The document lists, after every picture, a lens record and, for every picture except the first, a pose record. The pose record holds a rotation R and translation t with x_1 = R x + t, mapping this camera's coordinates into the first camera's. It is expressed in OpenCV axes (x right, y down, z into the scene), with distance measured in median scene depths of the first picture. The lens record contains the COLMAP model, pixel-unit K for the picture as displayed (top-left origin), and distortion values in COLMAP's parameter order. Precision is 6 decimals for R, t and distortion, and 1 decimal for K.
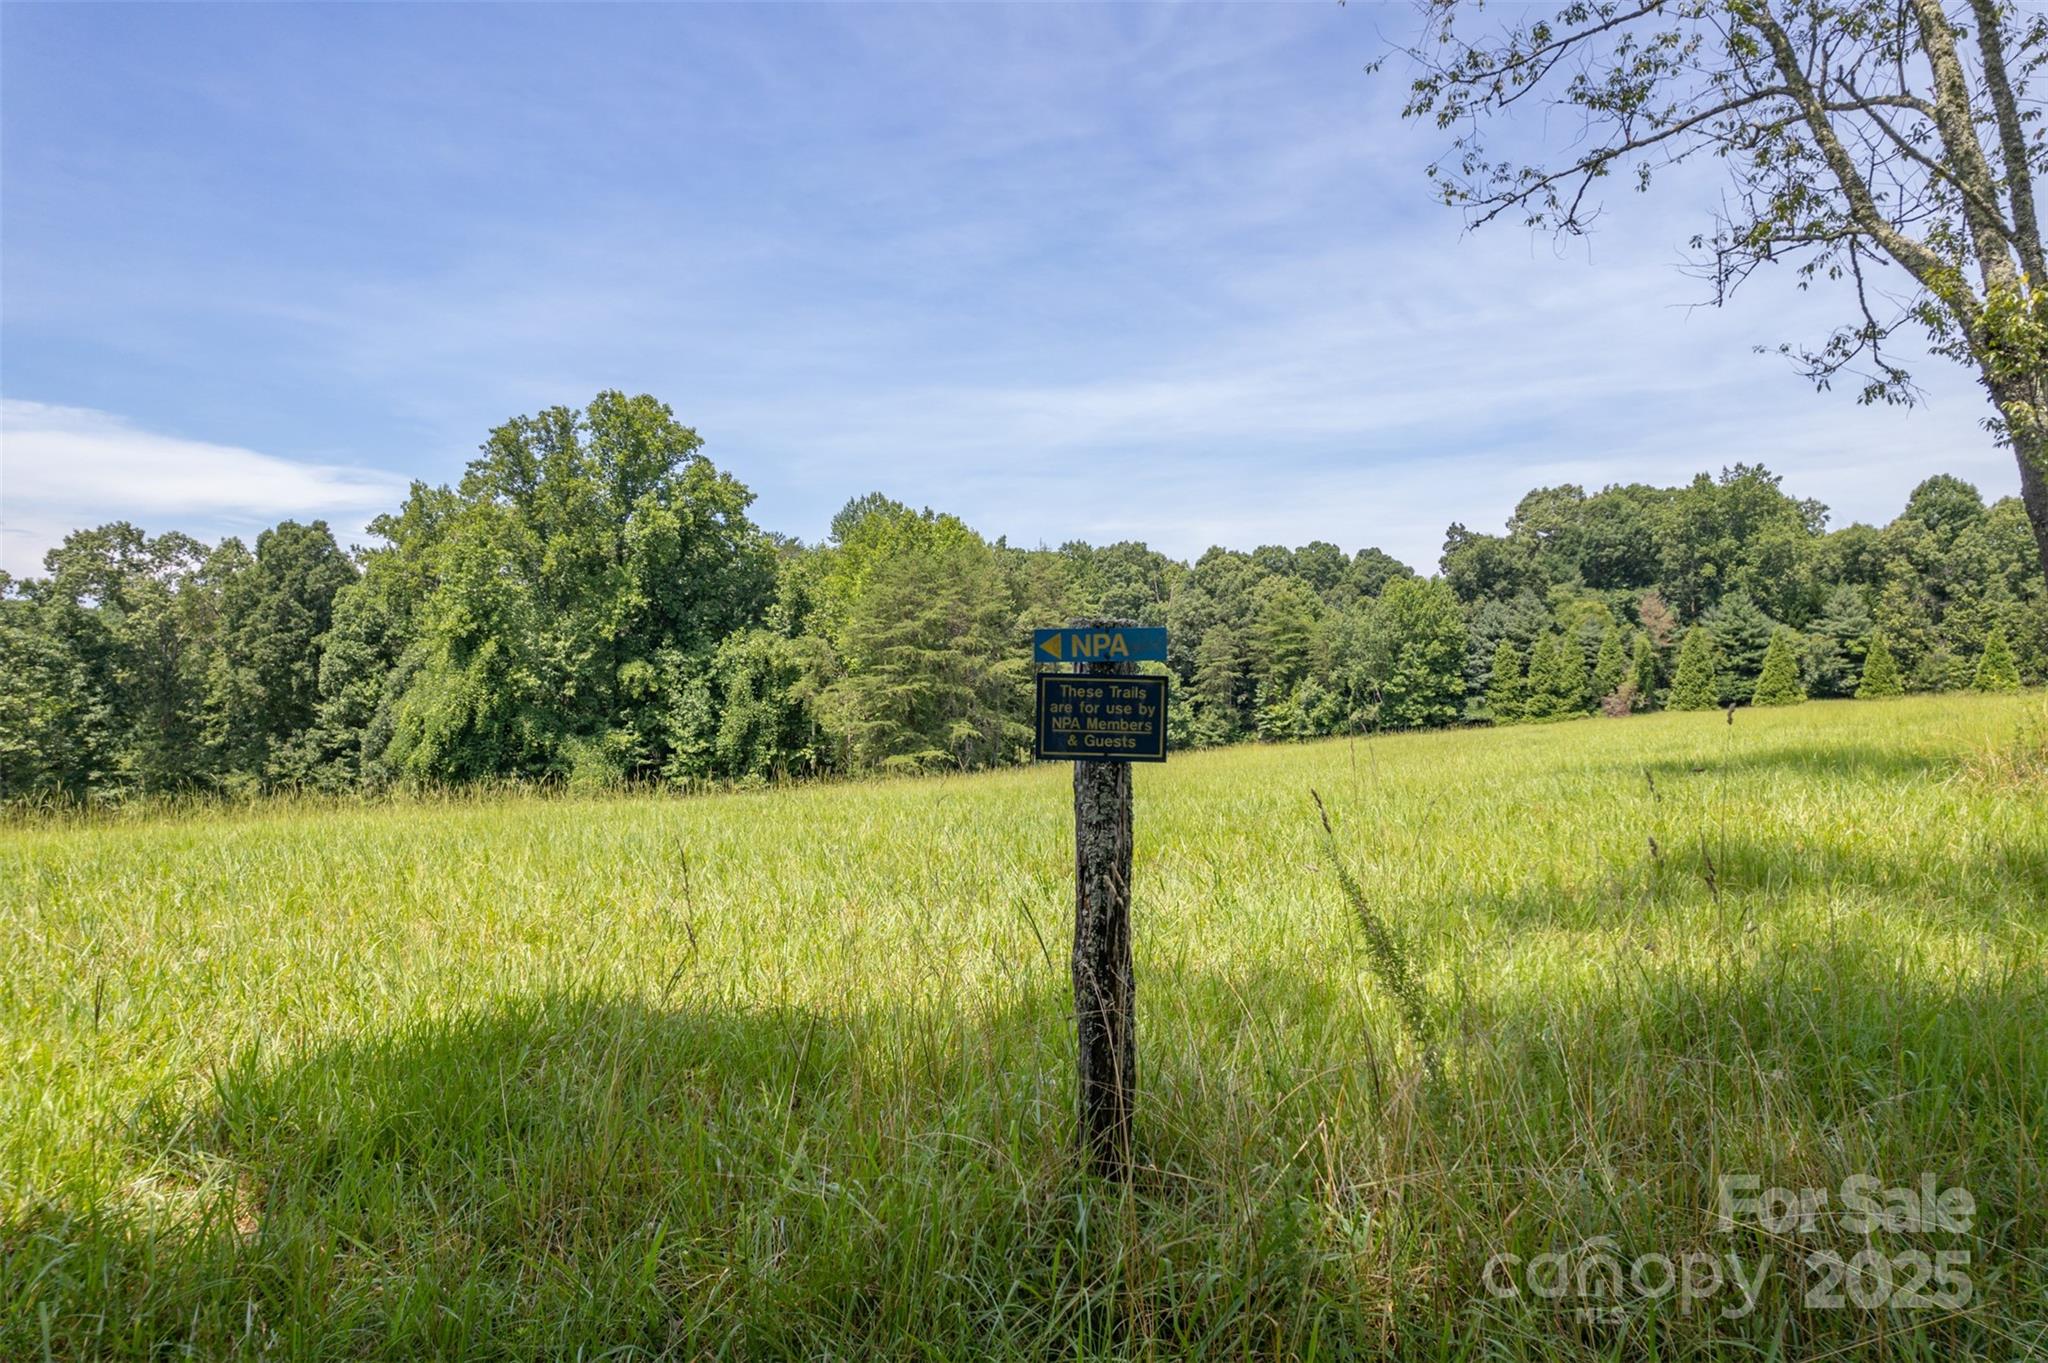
lens RADIAL K [[1305.8, 0, 1030.1], [0, 1305.8, 683.2], [0, 0, 1]] dist [-0.073887, 0.065454]
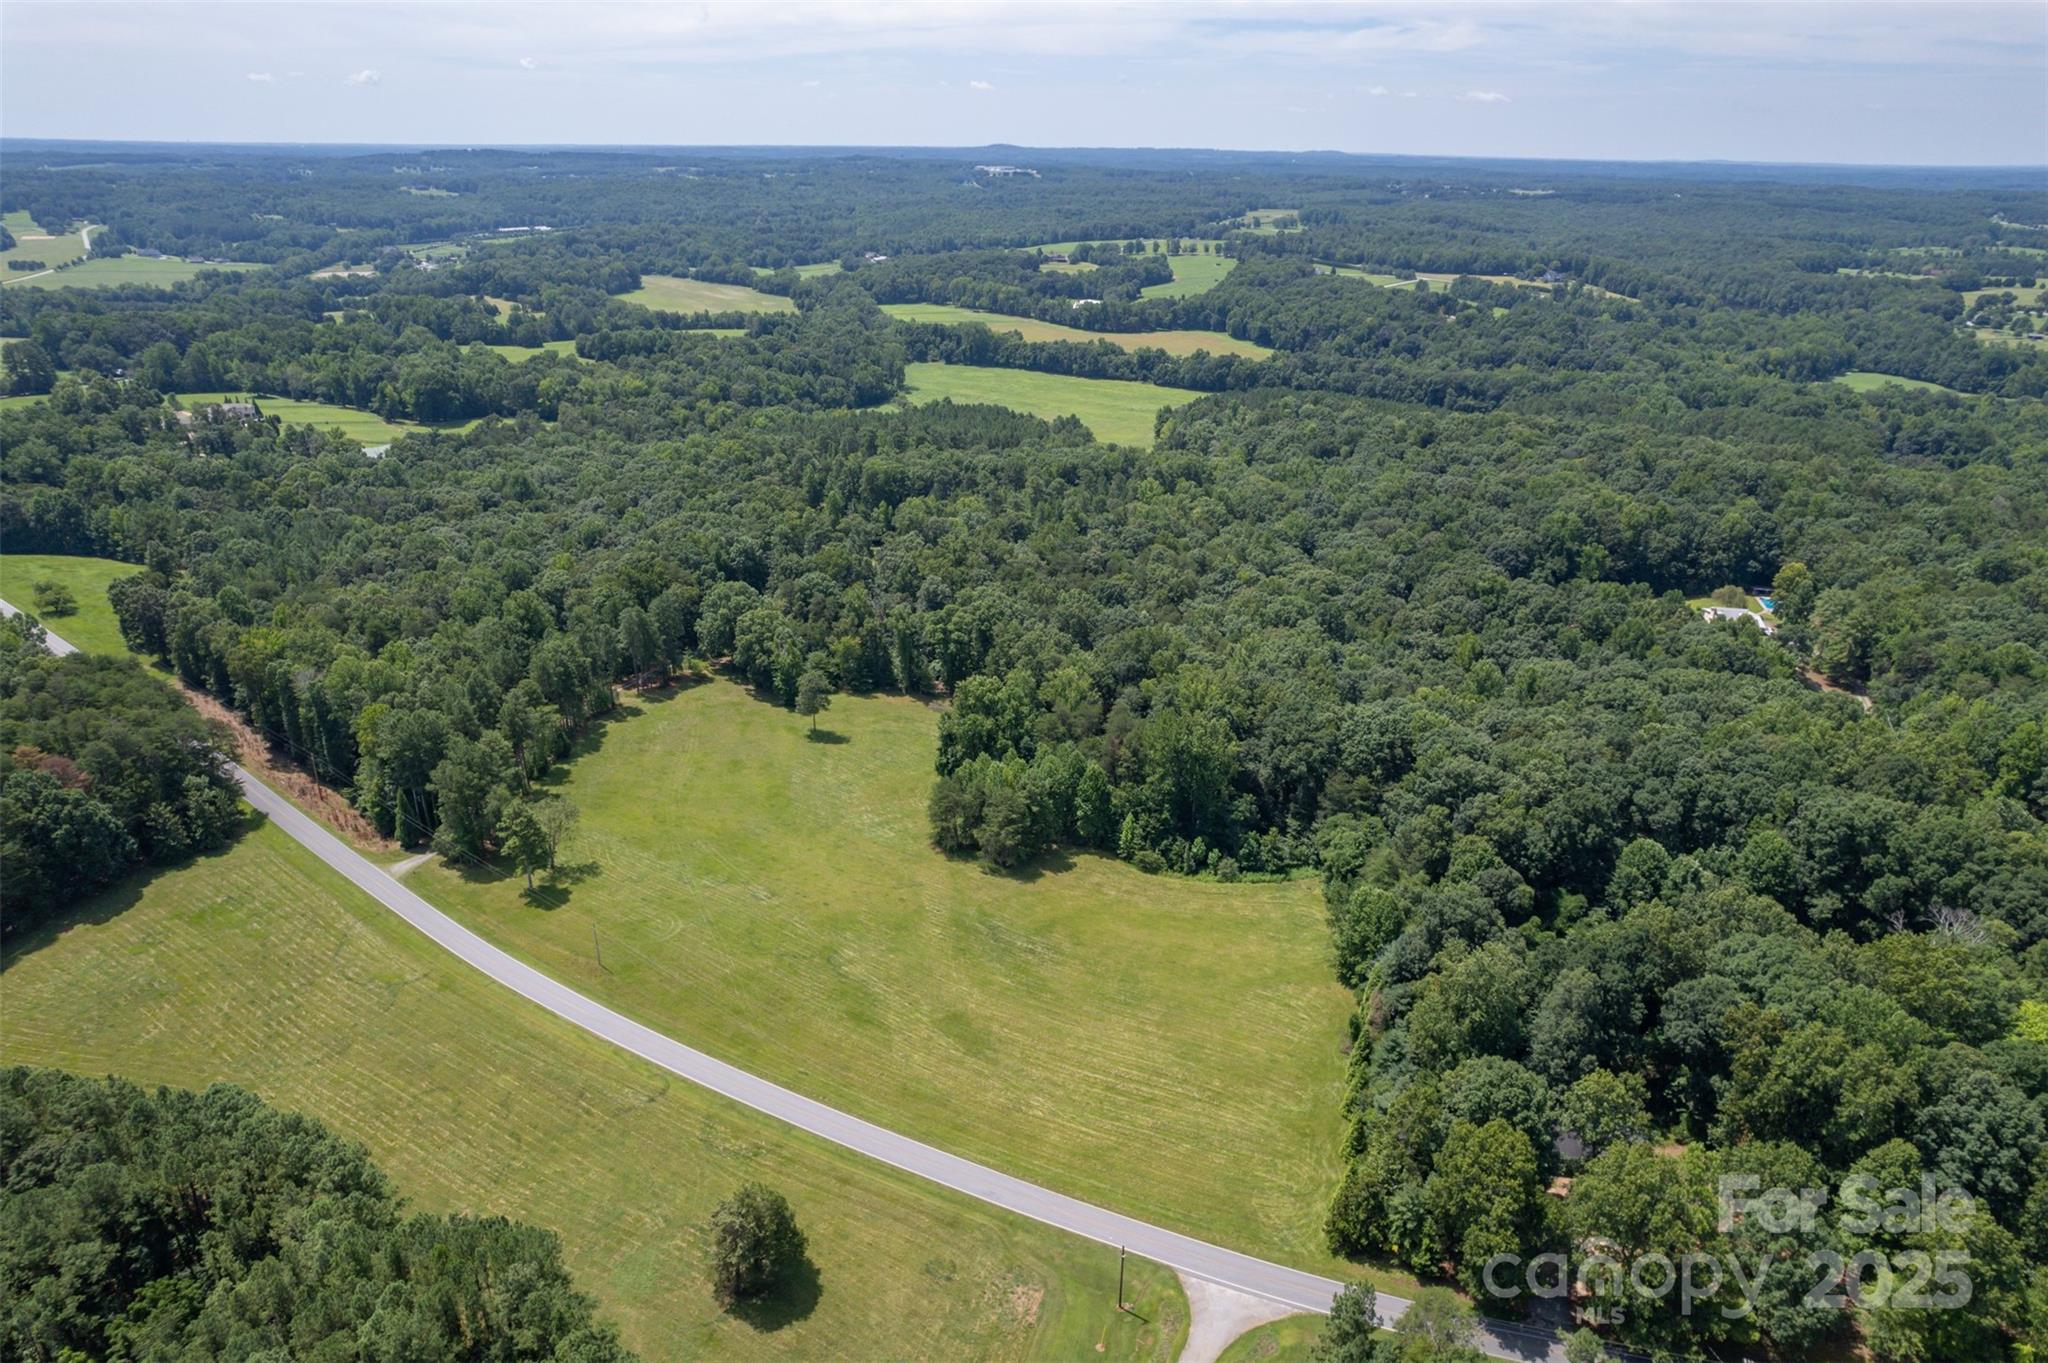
lens RADIAL K [[1305.8, 0, 1030.1], [0, 1305.8, 682.9], [0, 0, 1]] dist [-0.073887, 0.065454]
pose [[0.076753, 0.377770, -0.922713, 1.561514], [-0.014257, 0.925764, 0.377833, -0.856523], [0.996948, -0.015845, 0.076441, 0.557292]]
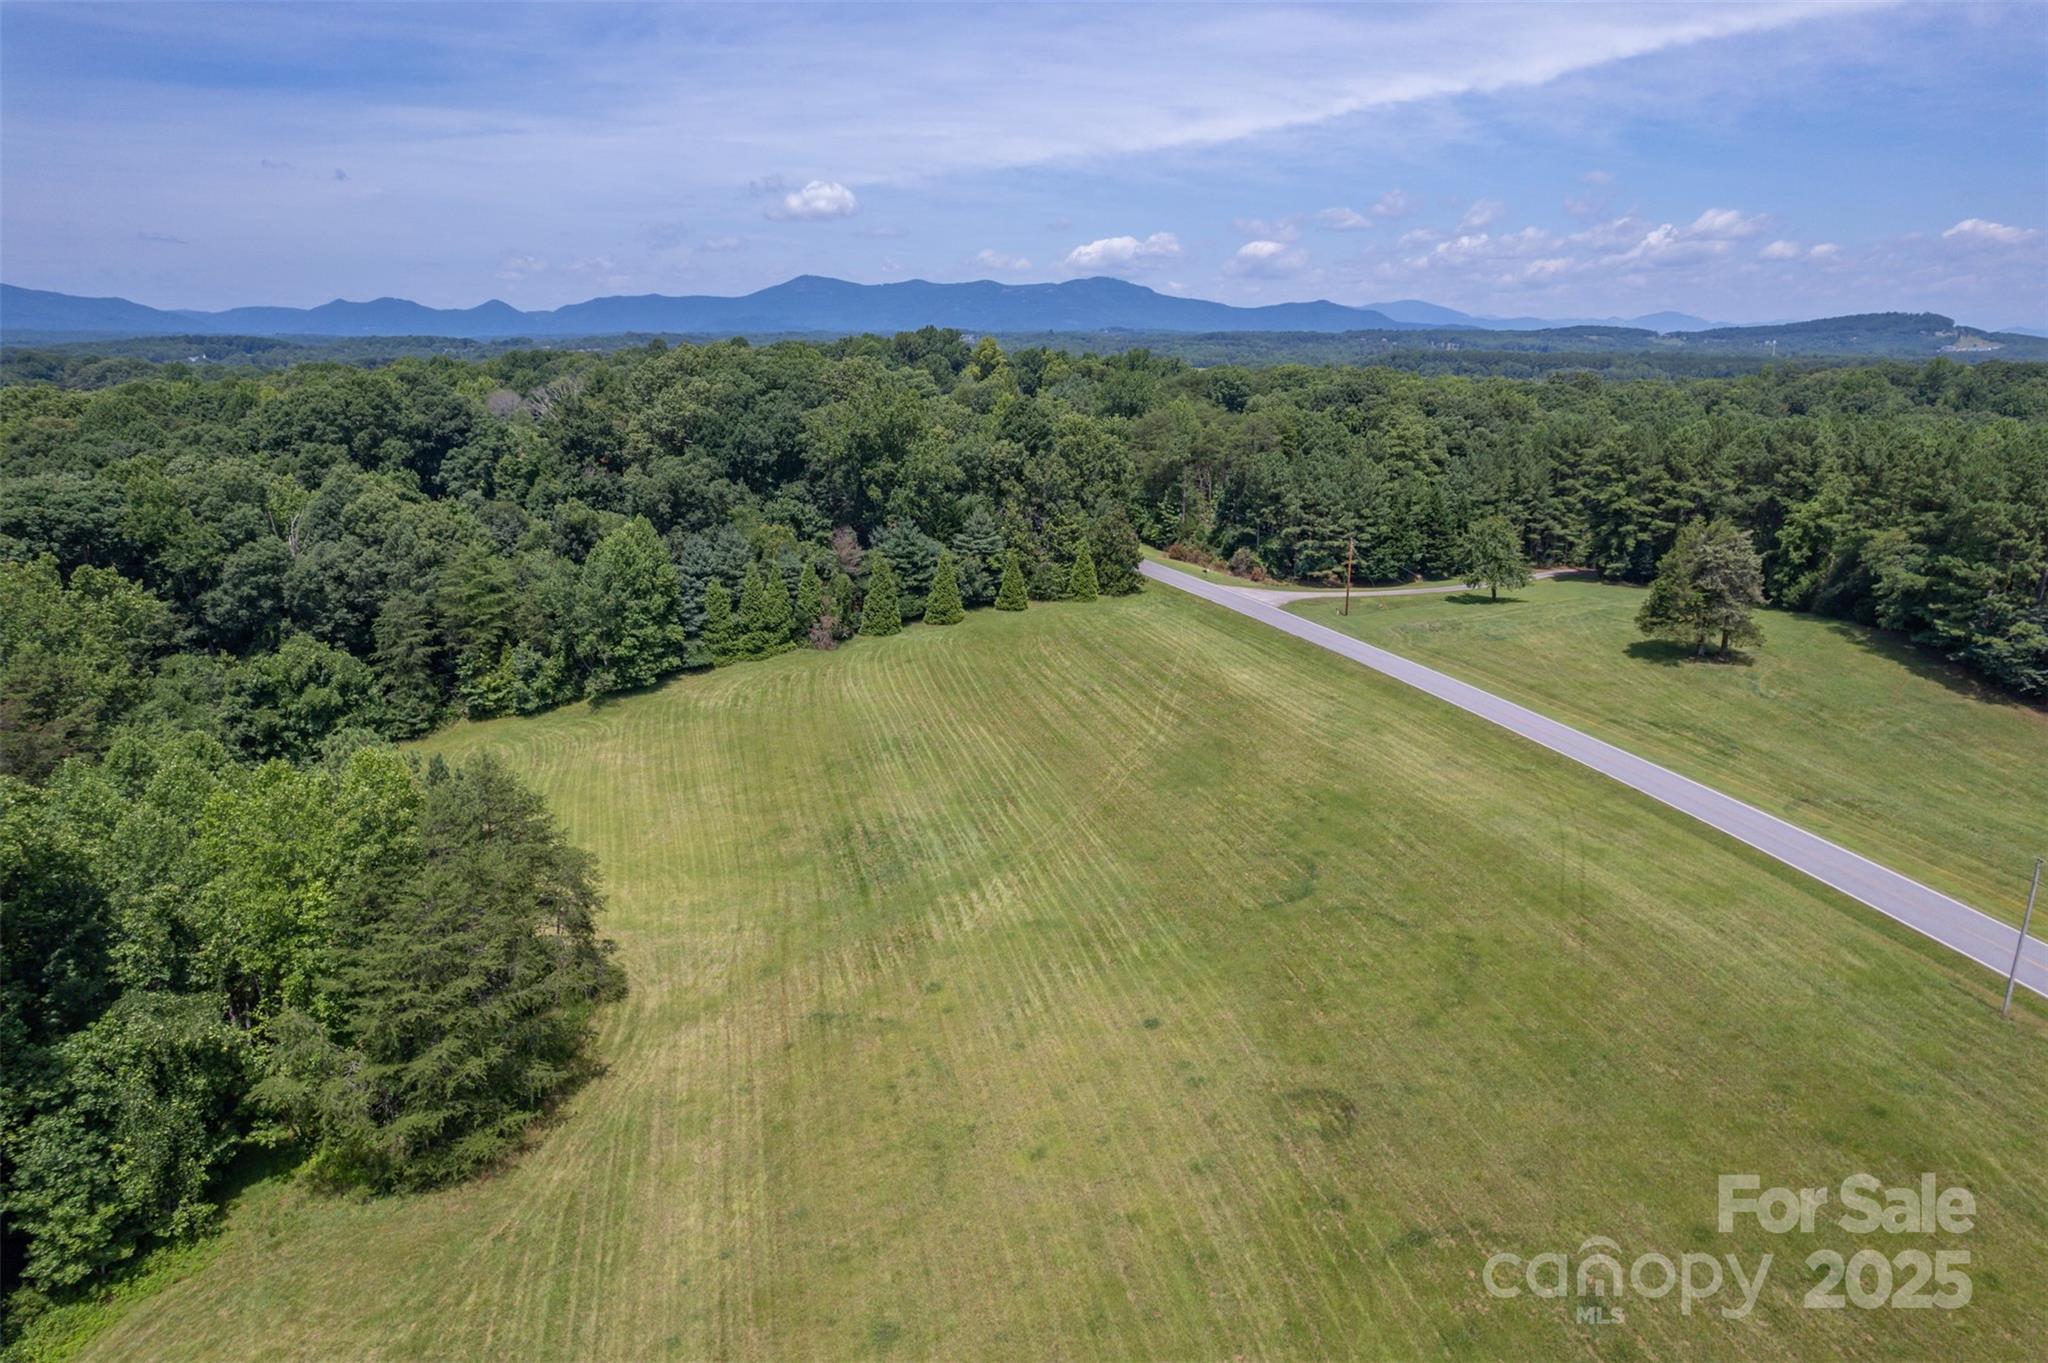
lens RADIAL K [[1305.8, 0, 1027.8], [0, 1305.8, 681.4], [0, 0, 1]] dist [-0.073887, 0.065454]
pose [[0.673506, -0.195322, 0.712909, -0.209019], [0.001428, 0.964799, 0.262985, -0.231267], [-0.739180, -0.176104, 0.650077, 0.165513]]
